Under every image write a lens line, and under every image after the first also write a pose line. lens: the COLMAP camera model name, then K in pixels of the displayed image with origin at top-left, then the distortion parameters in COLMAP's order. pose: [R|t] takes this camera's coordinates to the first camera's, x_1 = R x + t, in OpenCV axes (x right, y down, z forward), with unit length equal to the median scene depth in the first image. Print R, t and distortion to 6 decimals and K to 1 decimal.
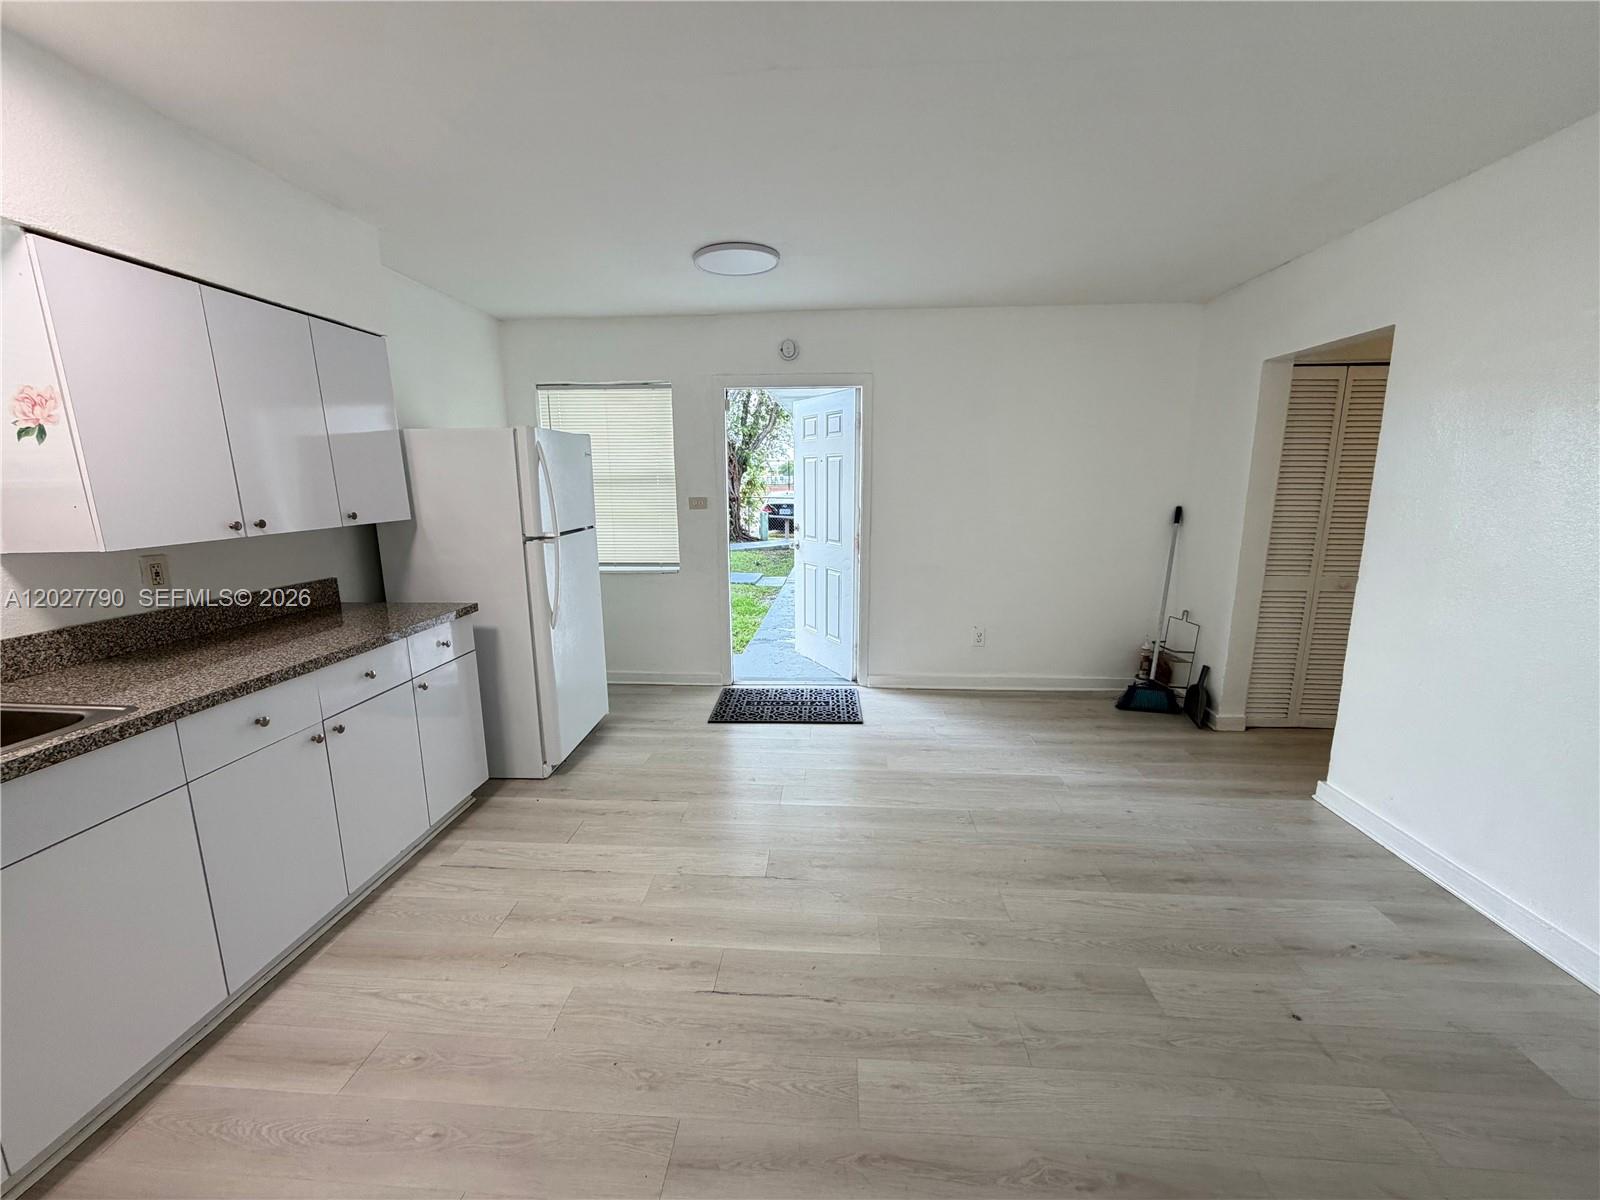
lens RADIAL K [[628.0, 0, 800.0], [0, 628.0, 600.0], [0, 0, 1]] dist [-0.000611, 0.000026]
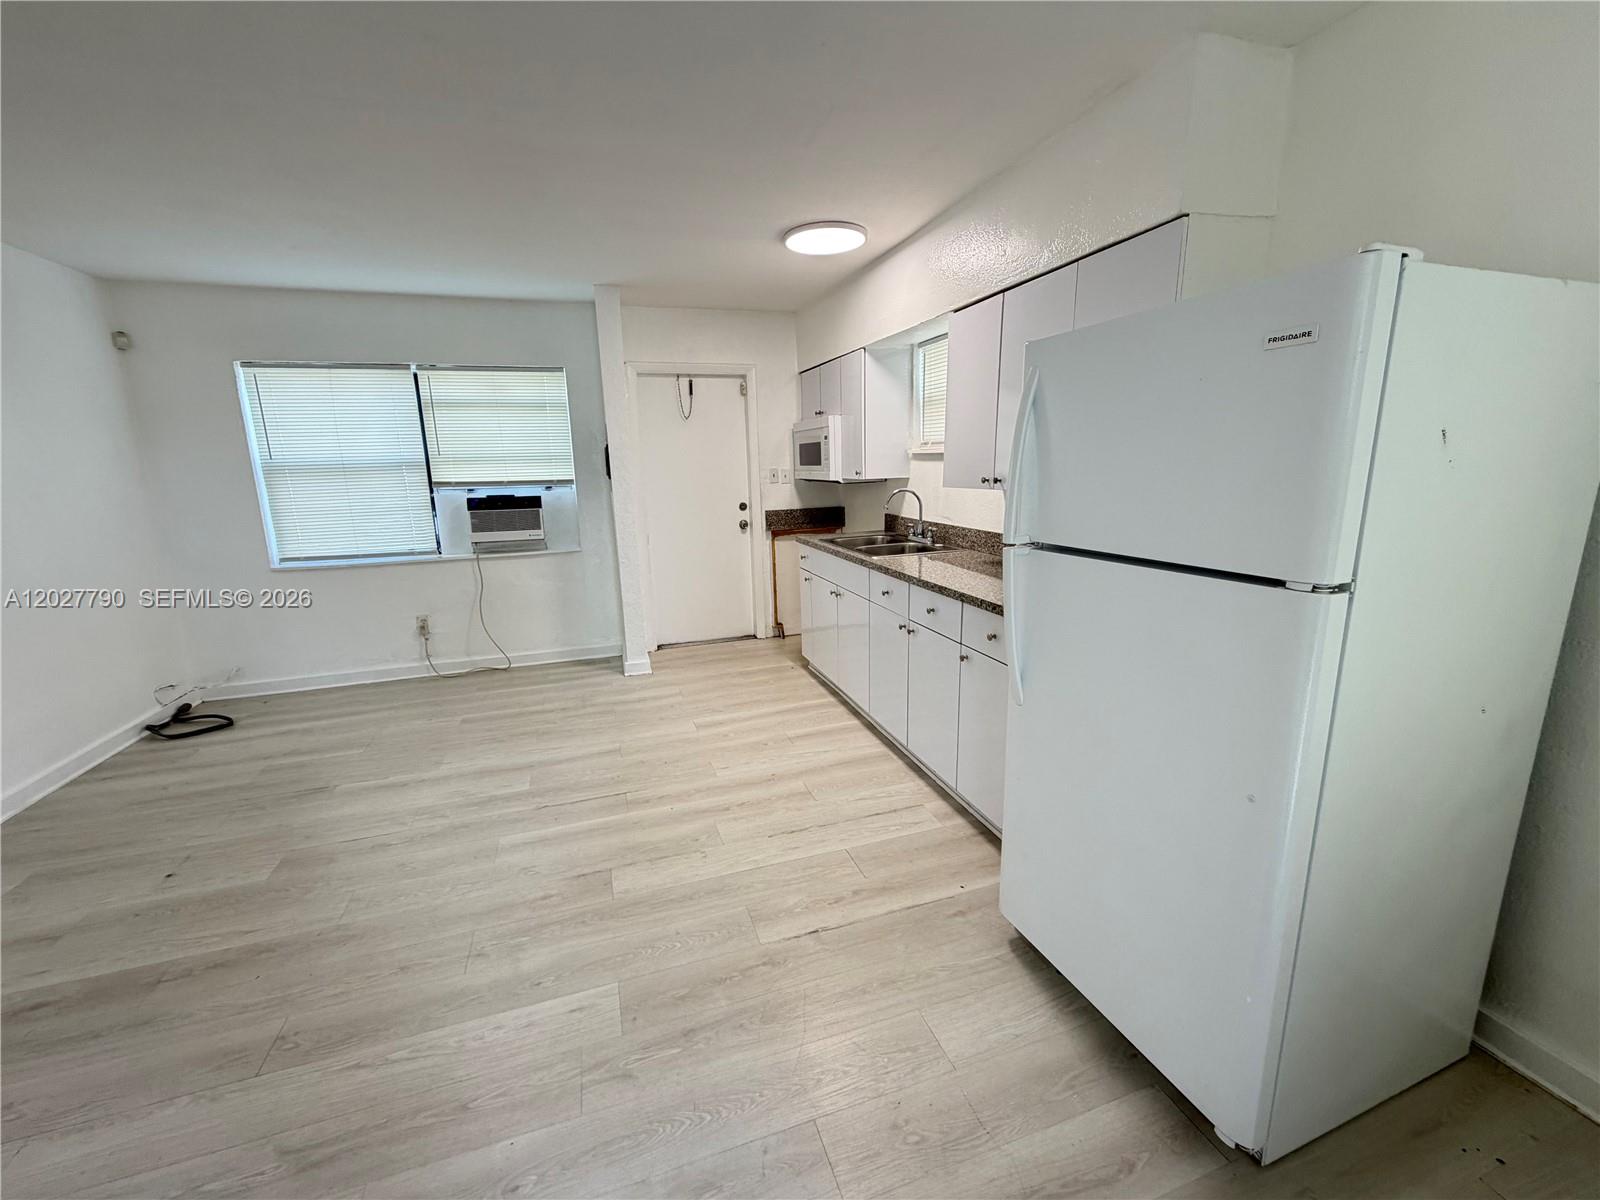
lens RADIAL K [[666.2, 0, 800.0], [0, 666.2, 600.0], [0, 0, 1]] dist [0.001105, 0.000105]
pose [[-0.929796, 0.105490, -0.352636, -0.009192], [-0.035636, 0.927750, 0.371496, -0.376013], [0.366347, 0.357982, -0.858859, 2.087509]]
